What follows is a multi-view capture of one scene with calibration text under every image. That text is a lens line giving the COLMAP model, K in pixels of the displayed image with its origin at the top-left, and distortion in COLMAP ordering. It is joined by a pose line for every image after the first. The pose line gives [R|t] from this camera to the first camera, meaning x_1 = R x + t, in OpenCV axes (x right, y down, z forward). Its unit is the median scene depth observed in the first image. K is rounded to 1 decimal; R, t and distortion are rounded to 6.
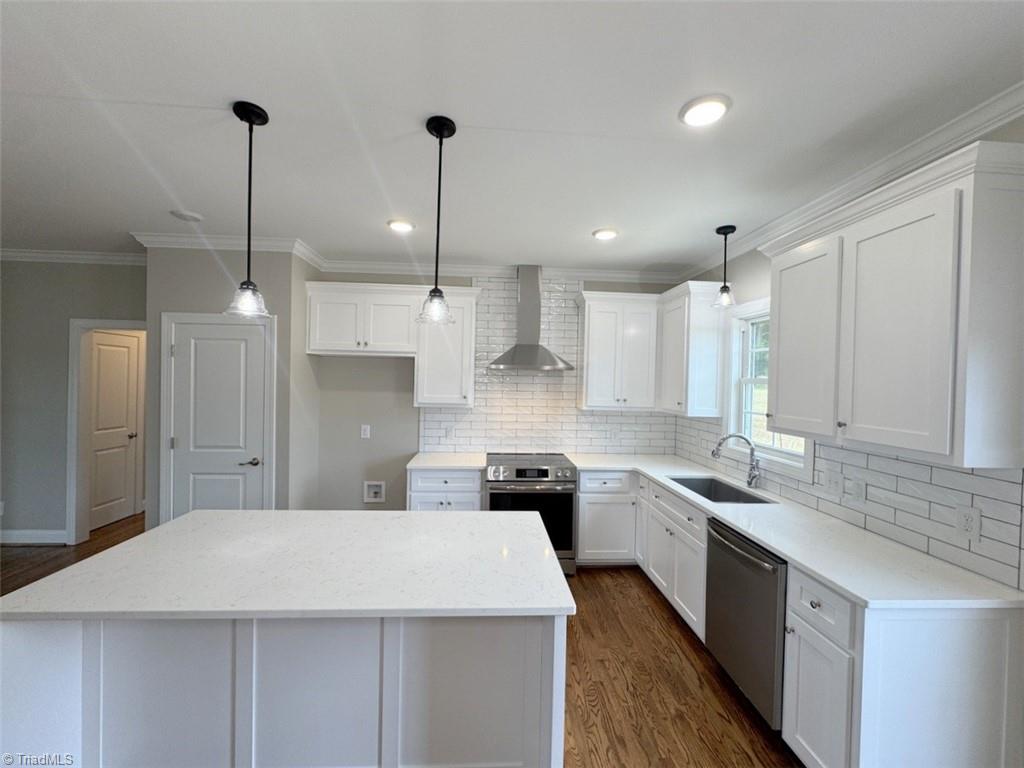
lens RADIAL K [[409.6, 0, 503.0], [0, 409.6, 384.0], [0, 0, 1]] dist [-0.002631, -0.000332]
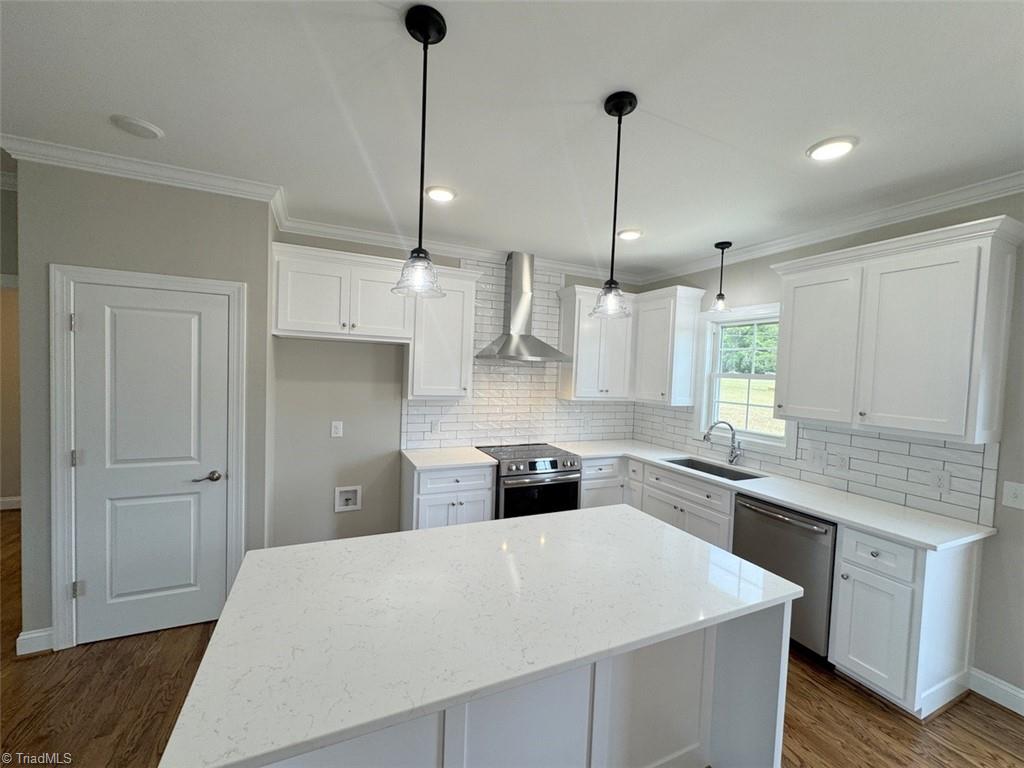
lens RADIAL K [[409.6, 0, 507.5], [0, 409.6, 383.3], [0, 0, 1]] dist [-0.002631, -0.000332]
pose [[0.933773, 0.001314, 0.357863, -0.372301], [-0.013806, 0.999381, 0.032353, -0.012867], [-0.357599, -0.035151, 0.933214, 0.107233]]
